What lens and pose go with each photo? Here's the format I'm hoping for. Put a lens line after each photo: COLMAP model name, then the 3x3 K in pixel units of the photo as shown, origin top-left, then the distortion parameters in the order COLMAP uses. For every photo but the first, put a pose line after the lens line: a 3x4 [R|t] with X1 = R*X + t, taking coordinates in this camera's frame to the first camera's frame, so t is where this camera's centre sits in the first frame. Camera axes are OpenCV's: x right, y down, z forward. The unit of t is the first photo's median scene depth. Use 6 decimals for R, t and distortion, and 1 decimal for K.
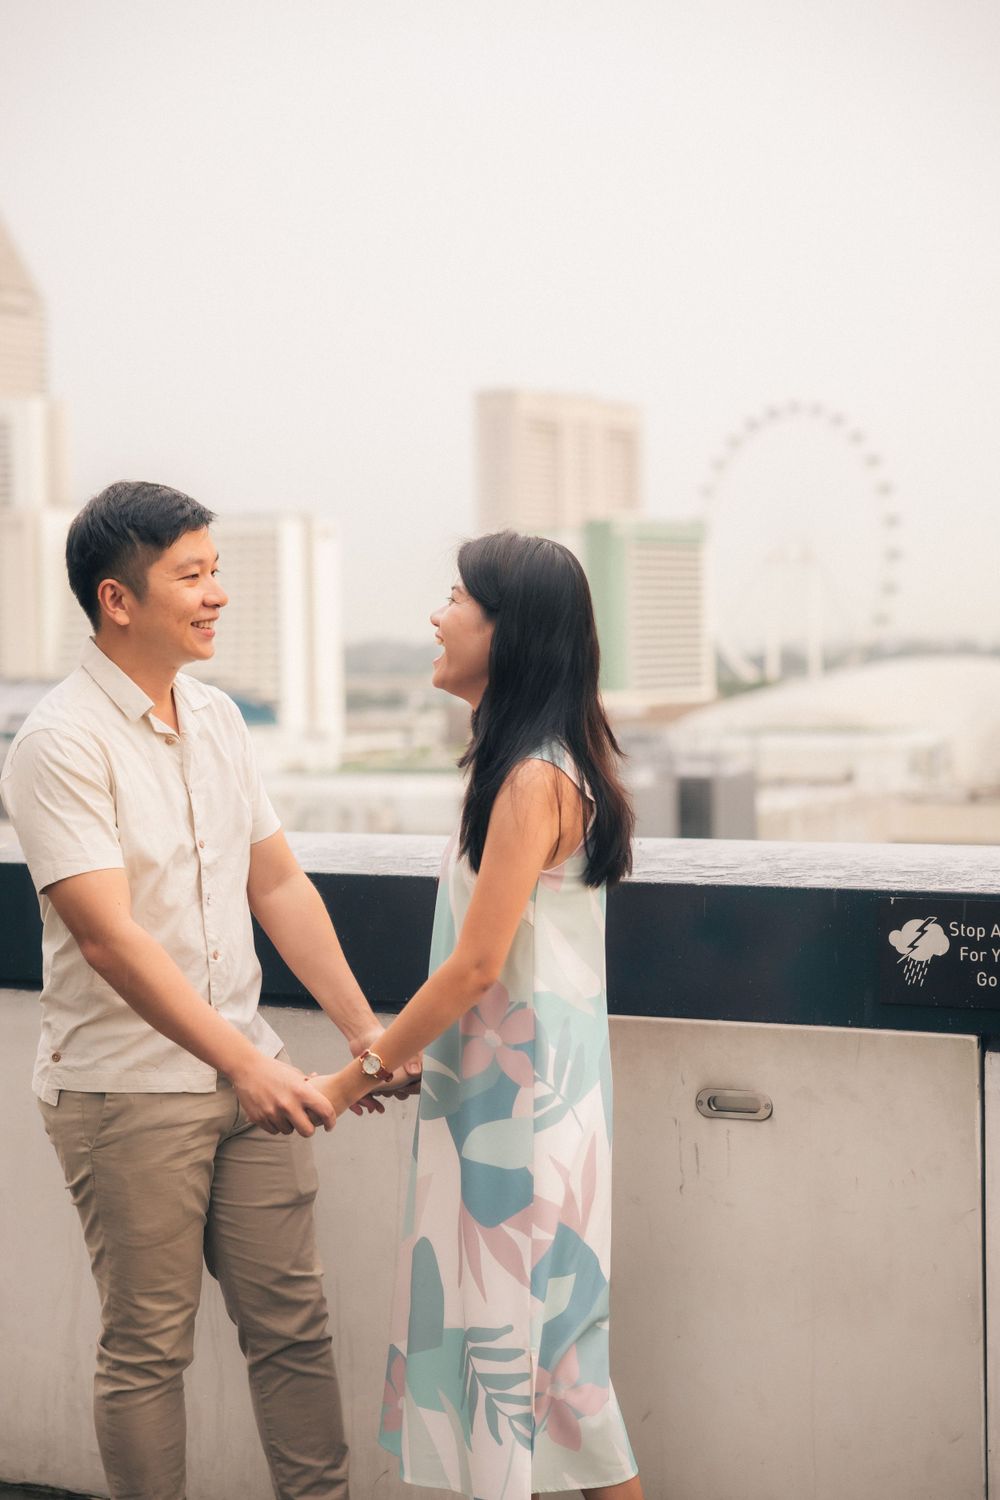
lens RADIAL K [[2977.7, 0, 488.9], [0, 2977.7, 754.9], [0, 0, 1]] dist [0.112209, 0.000000]
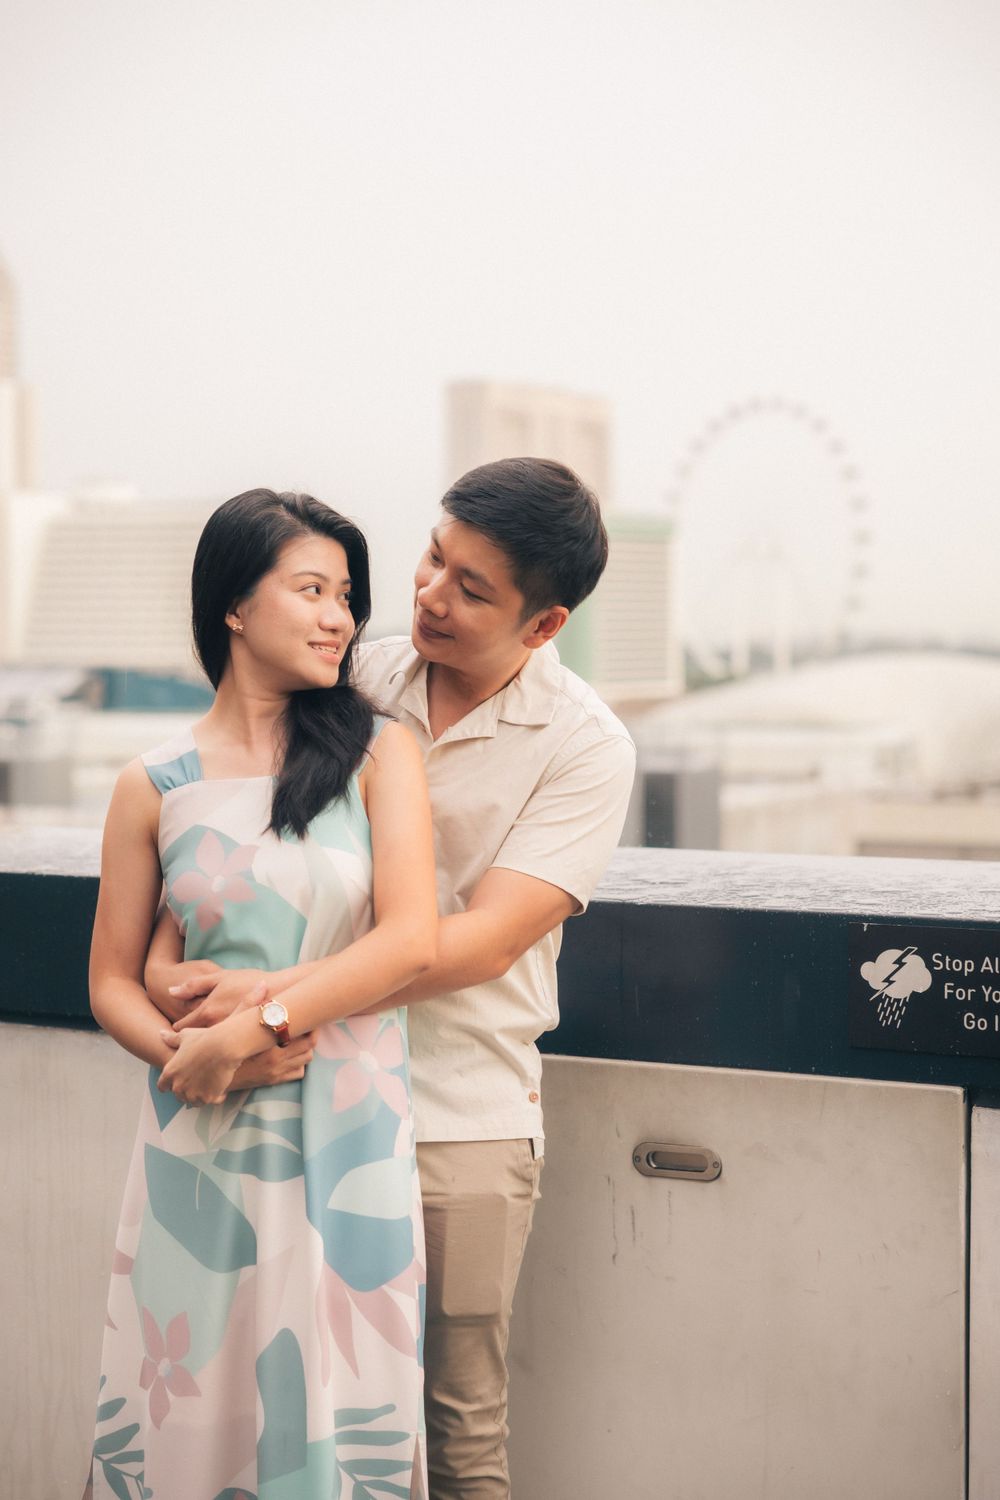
lens RADIAL K [[2977.7, 0, 504.5], [0, 2977.7, 744.2], [0, 0, 1]] dist [0.112209, 0.000000]
pose [[0.999778, 0.013128, 0.016474, 0.017018], [-0.013115, 0.999914, -0.000873, -0.001054], [-0.016484, 0.000656, 0.999864, 0.145502]]
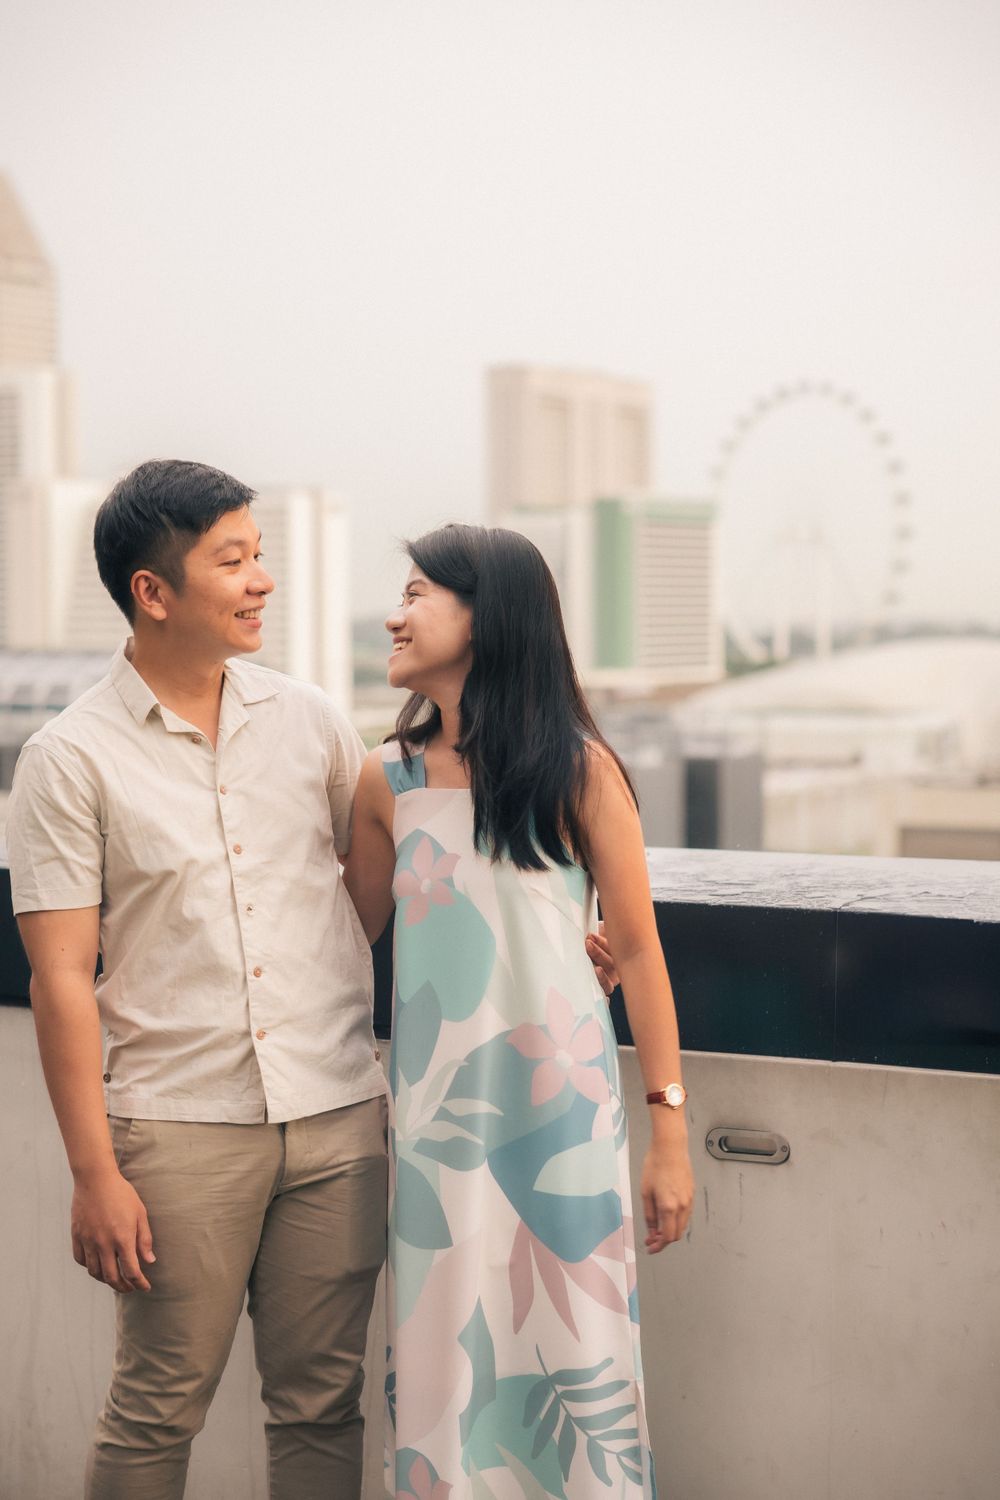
lens RADIAL K [[2977.7, 0, 502.0], [0, 2977.7, 754.9], [0, 0, 1]] dist [0.112209, 0.000000]
pose [[0.999934, 0.011286, 0.002177, 0.003675], [-0.011303, 0.999905, 0.007874, -0.008764], [-0.002088, -0.007898, 0.999967, 0.087591]]
